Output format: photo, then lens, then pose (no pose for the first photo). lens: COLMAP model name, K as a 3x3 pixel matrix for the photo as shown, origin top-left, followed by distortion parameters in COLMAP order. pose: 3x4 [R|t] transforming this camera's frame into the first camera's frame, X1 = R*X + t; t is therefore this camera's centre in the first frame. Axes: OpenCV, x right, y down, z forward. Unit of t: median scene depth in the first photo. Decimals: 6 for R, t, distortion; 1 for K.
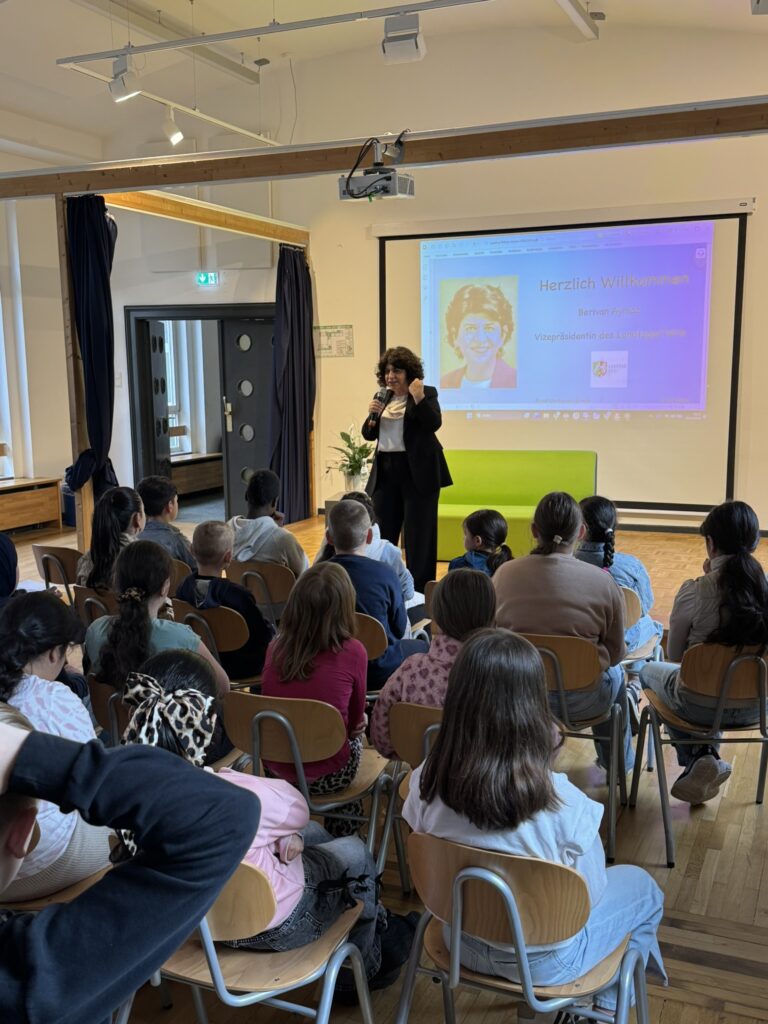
lens RADIAL K [[1077.8, 0, 384.3], [0, 1077.8, 501.3], [0, 0, 1]] dist [0.021749, 0.000000]
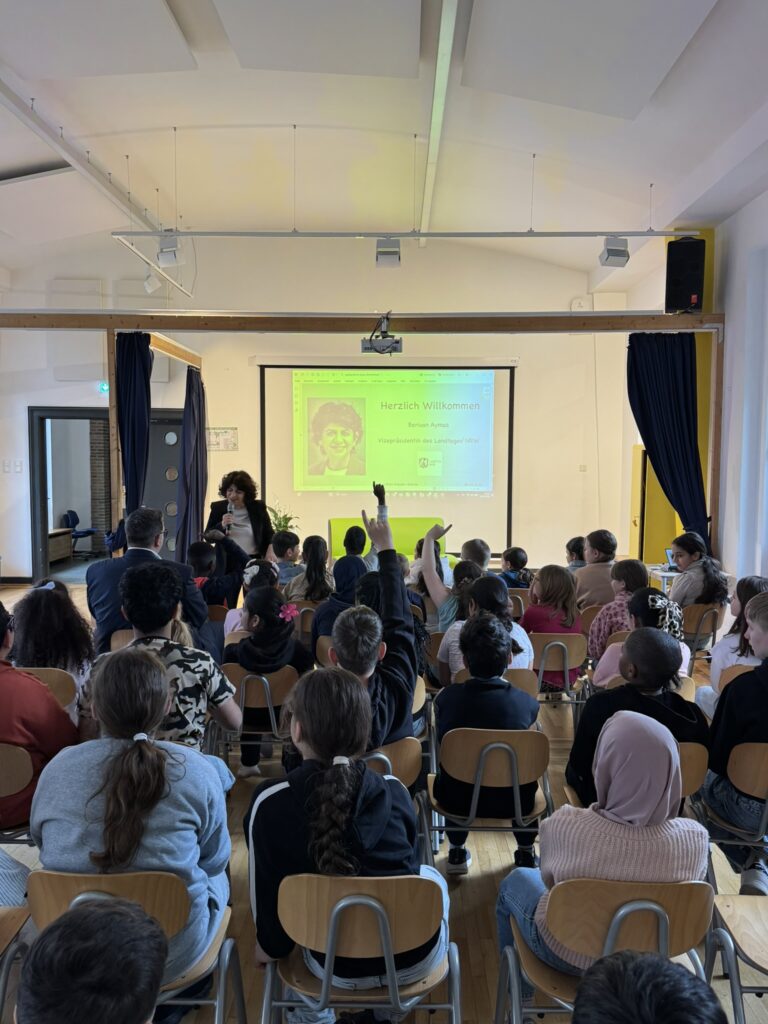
lens RADIAL K [[912.9, 0, 385.3], [0, 912.9, 522.2], [0, 0, 1]] dist [-0.002992, 0.000502]
pose [[0.919452, -0.011179, 0.393043, -0.326091], [0.031968, 0.998412, -0.046386, 0.014487], [-0.391900, 0.055214, 0.918349, -0.122269]]
